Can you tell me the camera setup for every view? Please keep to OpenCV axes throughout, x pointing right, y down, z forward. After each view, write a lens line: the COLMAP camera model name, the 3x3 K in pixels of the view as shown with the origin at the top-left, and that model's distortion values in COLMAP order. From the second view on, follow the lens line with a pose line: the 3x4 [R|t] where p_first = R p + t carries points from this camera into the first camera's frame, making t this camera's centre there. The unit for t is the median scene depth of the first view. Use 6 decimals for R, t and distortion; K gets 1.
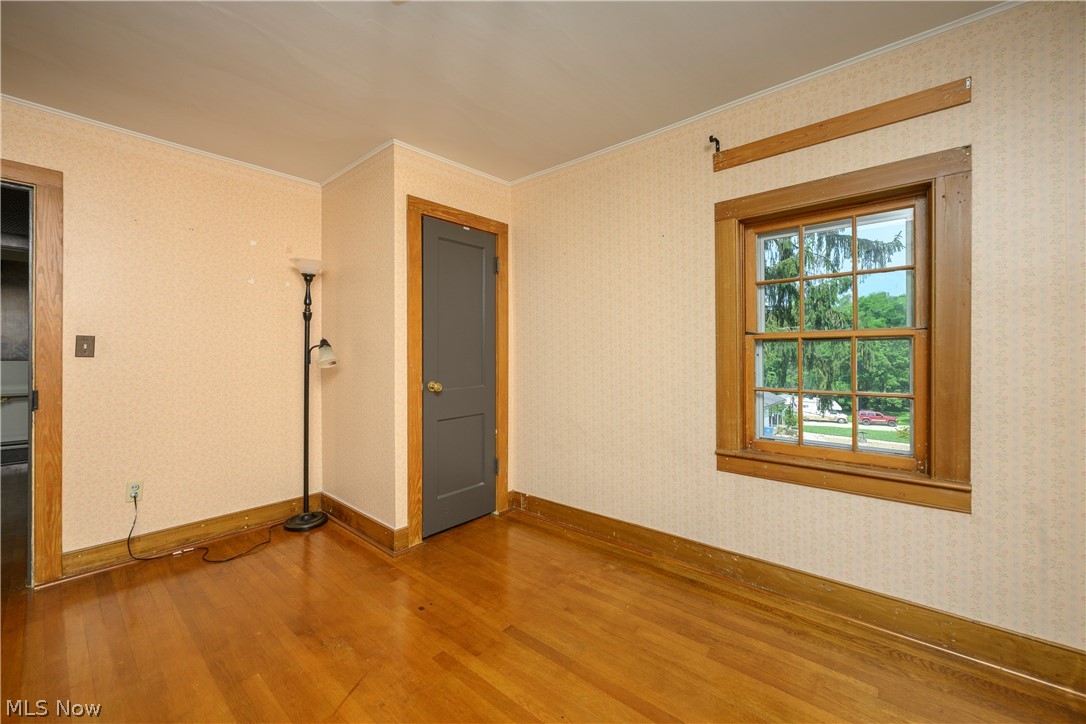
lens RADIAL K [[431.7, 0, 539.7], [0, 431.7, 352.6], [0, 0, 1]] dist [0.001622, -0.000101]
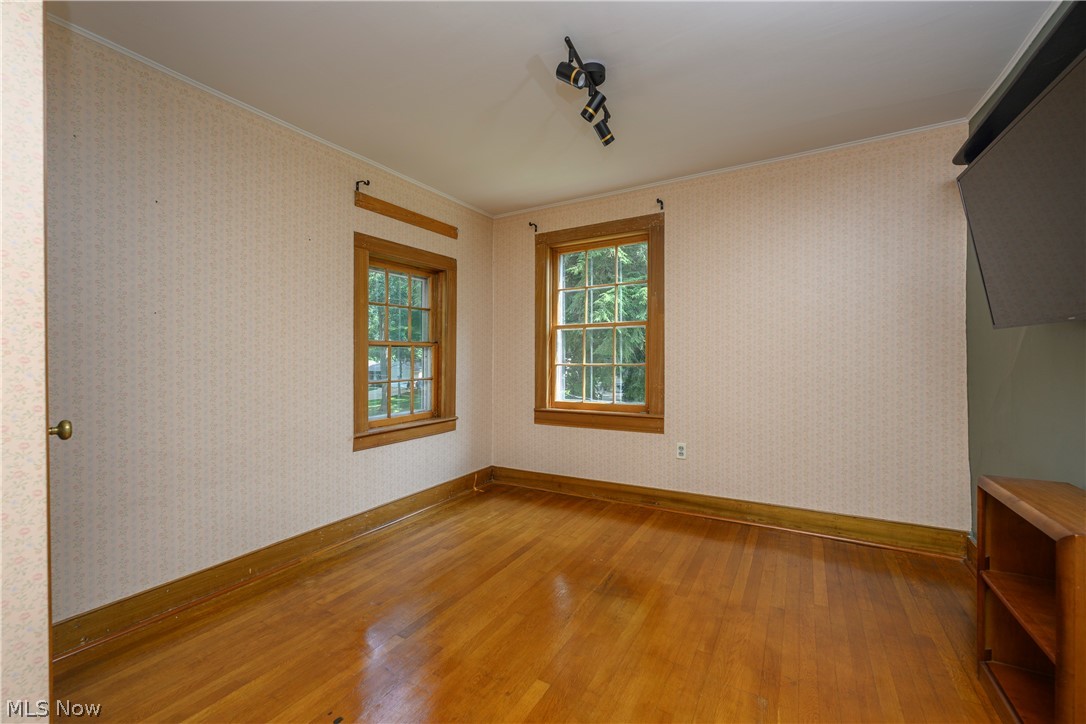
lens RADIAL K [[431.7, 0, 540.2], [0, 431.7, 360.7], [0, 0, 1]] dist [0.001622, -0.000101]
pose [[-0.169957, -0.008647, 0.985413, -0.913484], [-0.001926, 0.999963, 0.008443, 0.004846], [-0.985450, -0.000463, -0.169968, 0.719784]]
